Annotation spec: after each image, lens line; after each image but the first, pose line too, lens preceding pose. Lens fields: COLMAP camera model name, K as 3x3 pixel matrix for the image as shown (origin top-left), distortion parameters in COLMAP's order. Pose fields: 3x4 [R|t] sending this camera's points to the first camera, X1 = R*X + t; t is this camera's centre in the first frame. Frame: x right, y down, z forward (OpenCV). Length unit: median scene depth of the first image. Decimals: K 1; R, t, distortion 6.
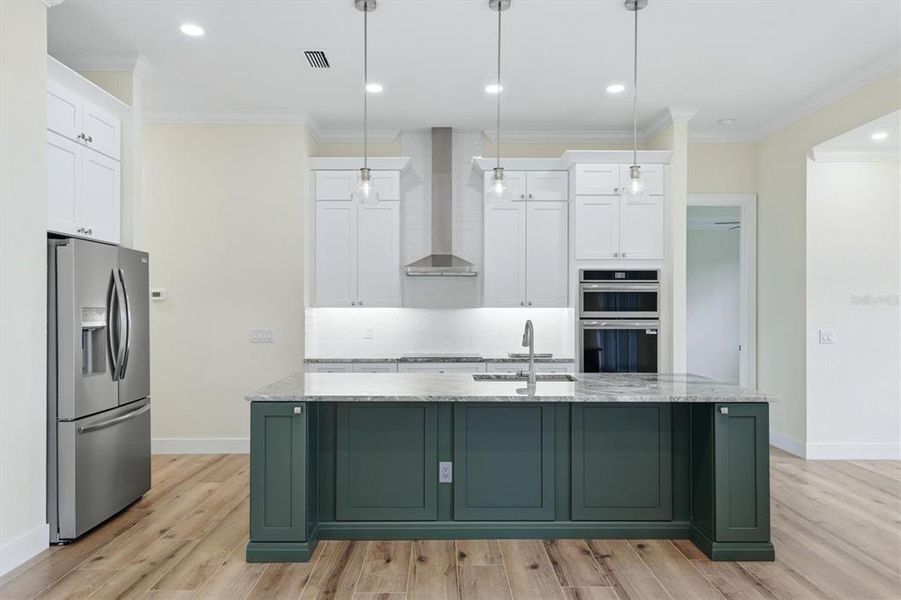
lens RADIAL K [[586.5, 0, 449.8], [0, 586.5, 305.2], [0, 0, 1]] dist [0.014773, -0.002734]
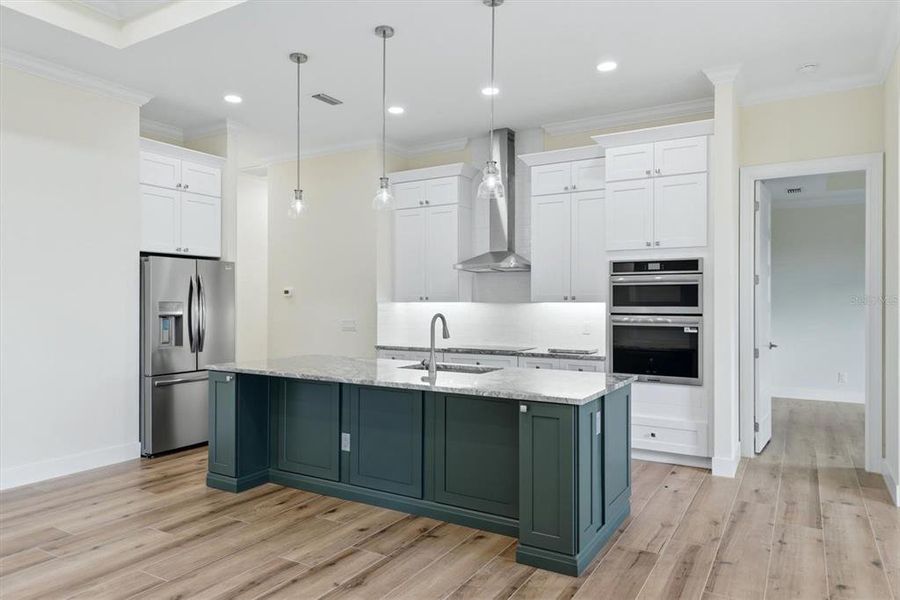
lens RADIAL K [[593.1, 0, 450.0], [0, 593.1, 300.0], [0, 0, 1]] dist [0.009929, 0.000551]
pose [[0.852759, -0.001311, -0.522303, 0.502913], [0.001268, 0.999999, -0.000439, 0.000674], [0.522303, -0.000287, 0.852760, 0.061551]]
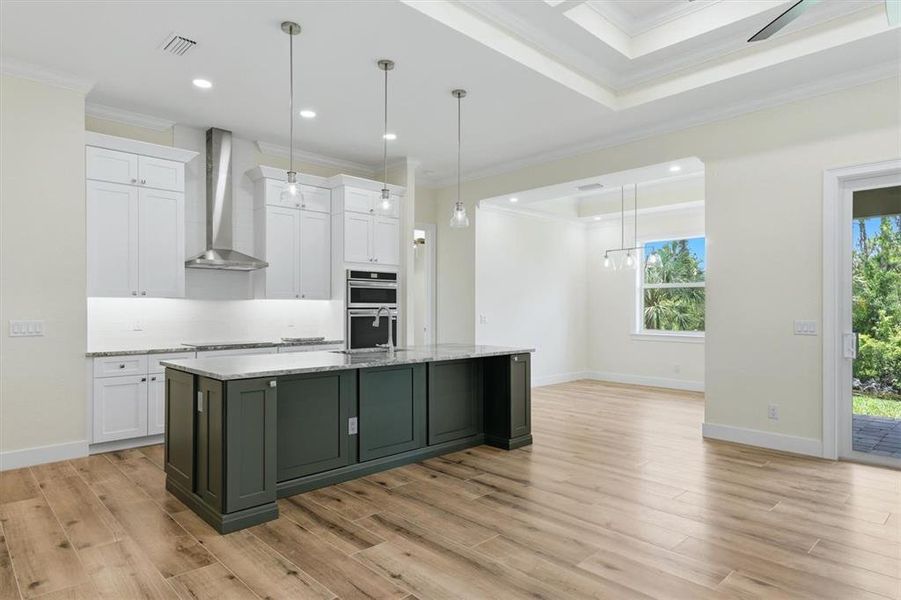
lens RADIAL K [[521.7, 0, 446.7], [0, 521.7, 309.4], [0, 0, 1]] dist [0.004259, 0.000460]
pose [[0.729869, -0.001552, 0.683586, -0.396142], [-0.002931, 0.999981, 0.005400, 0.018168], [-0.683581, -0.005945, 0.729850, 0.032040]]
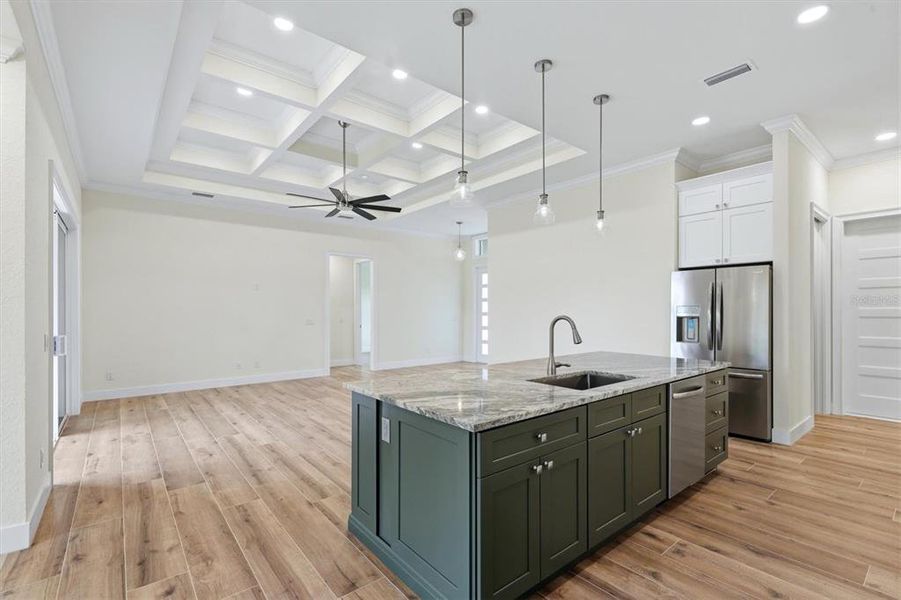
lens RADIAL K [[407.0, 0, 441.3], [0, 407.0, 310.0], [0, 0, 1]] dist [0.000348, -0.000050]
pose [[-0.787195, 0.001261, -0.616703, 0.515295], [0.003789, 0.999989, -0.002791, 0.011066], [0.616692, -0.004534, -0.787191, 0.998169]]
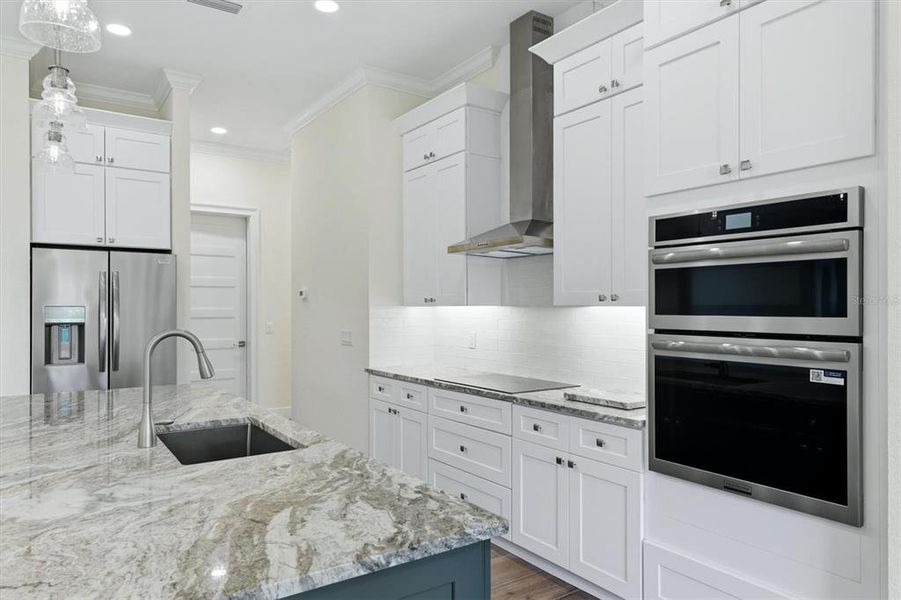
lens RADIAL K [[593.8, 0, 450.5], [0, 593.8, 300.0], [0, 0, 1]] dist [0.009929, 0.000551]
pose [[0.556499, -0.008212, -0.830808, 0.511161], [0.004131, 0.999966, -0.007118, 0.002392], [0.830838, 0.000529, 0.556514, 0.635348]]
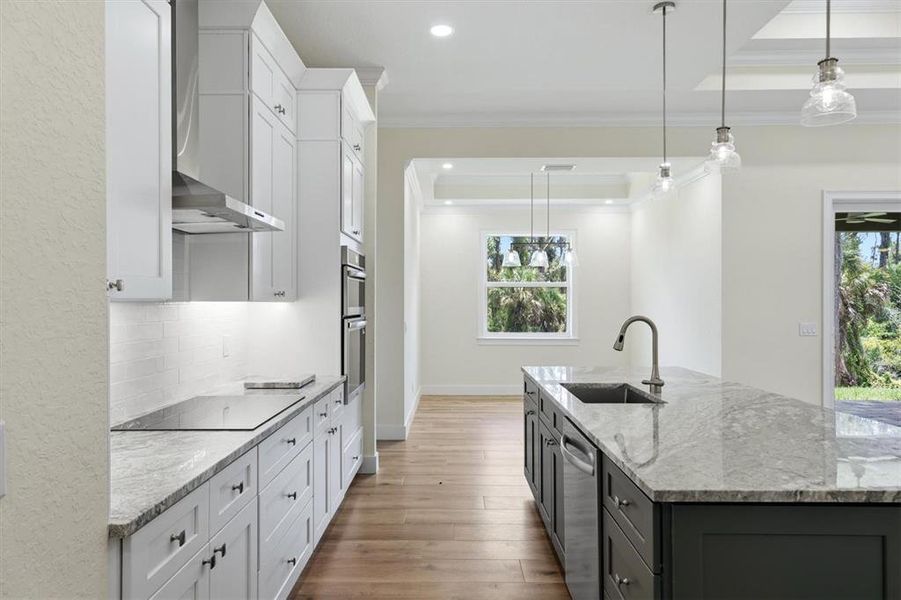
lens RADIAL K [[586.5, 0, 449.8], [0, 586.5, 305.2], [0, 0, 1]] dist [0.014773, -0.002734]
pose [[0.014349, -0.003069, 0.999892, -0.476496], [-0.000289, 0.999995, 0.003074, 0.005706], [-0.999897, -0.000333, 0.014348, 0.875098]]
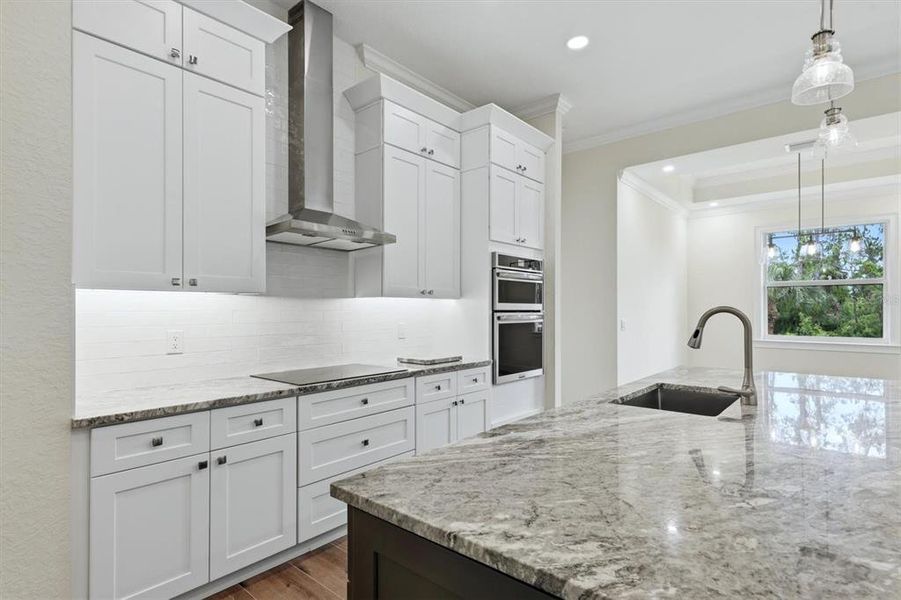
lens RADIAL K [[461.0, 0, 452.1], [0, 461.0, 307.3], [0, 0, 1]] dist [0.003984, 0.000447]
pose [[0.657089, 0.003205, 0.753806, -0.314479], [0.000792, 0.999987, -0.004943, 0.020207], [-0.753812, 0.003845, 0.657079, 0.620957]]
